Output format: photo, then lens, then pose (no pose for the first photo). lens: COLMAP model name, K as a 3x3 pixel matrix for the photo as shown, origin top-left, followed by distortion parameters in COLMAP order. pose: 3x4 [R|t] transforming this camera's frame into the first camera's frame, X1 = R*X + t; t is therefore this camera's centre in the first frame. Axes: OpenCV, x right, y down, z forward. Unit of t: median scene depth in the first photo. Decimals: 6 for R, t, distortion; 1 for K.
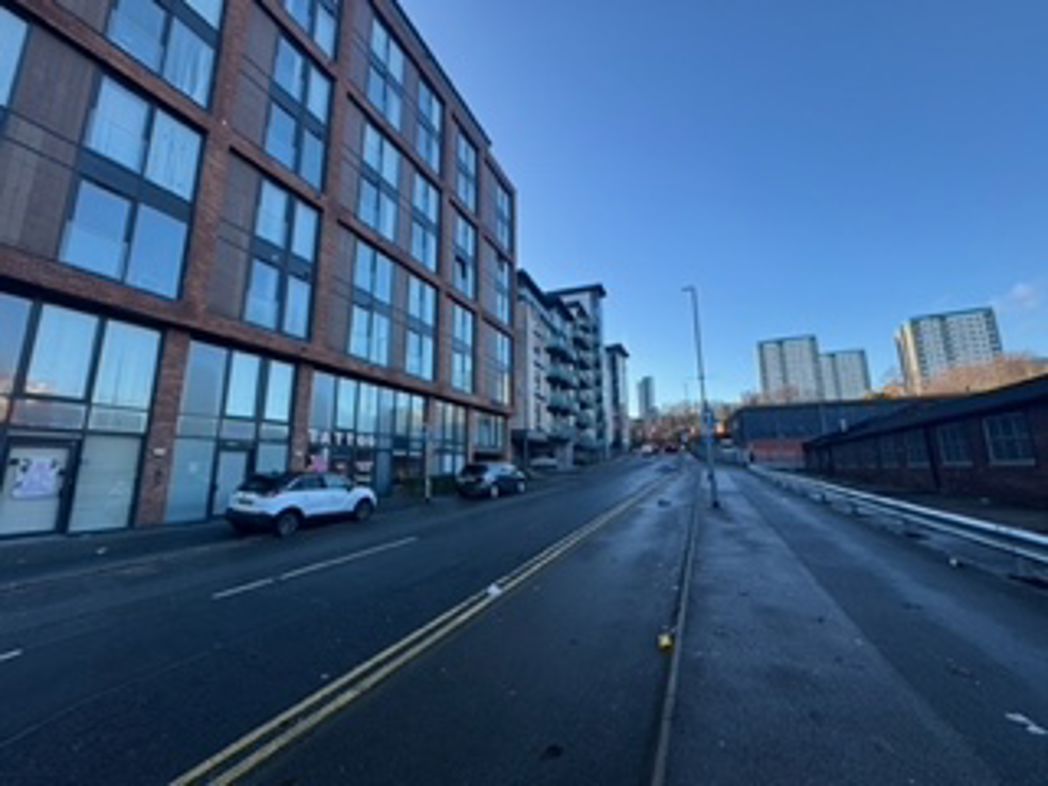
lens RADIAL K [[416.7, 0, 524.0], [0, 416.7, 393.0], [0, 0, 1]] dist [0.001100, 0.000181]
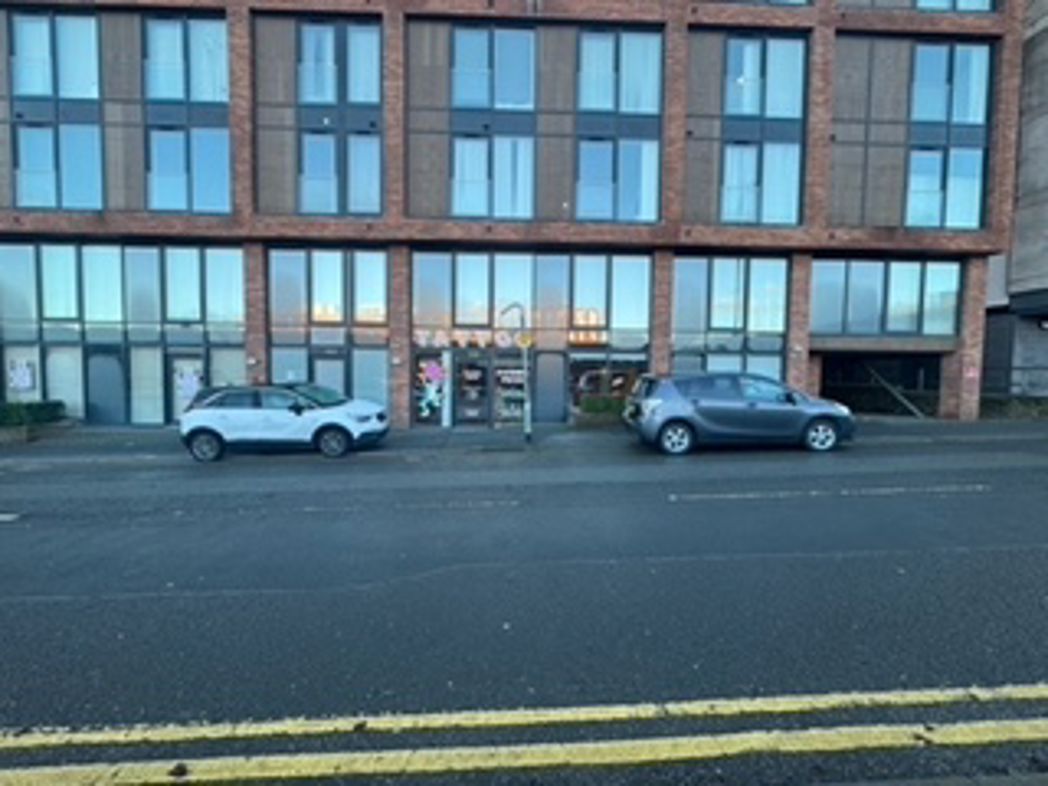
lens RADIAL K [[449.0, 0, 549.9], [0, 449.0, 405.1], [0, 0, 1]] dist [-0.001405, -0.000223]
pose [[0.422256, 0.058322, -0.904598, 0.395535], [0.148894, 0.979912, 0.132680, 0.161346], [0.894165, -0.190714, 0.405090, 0.901660]]
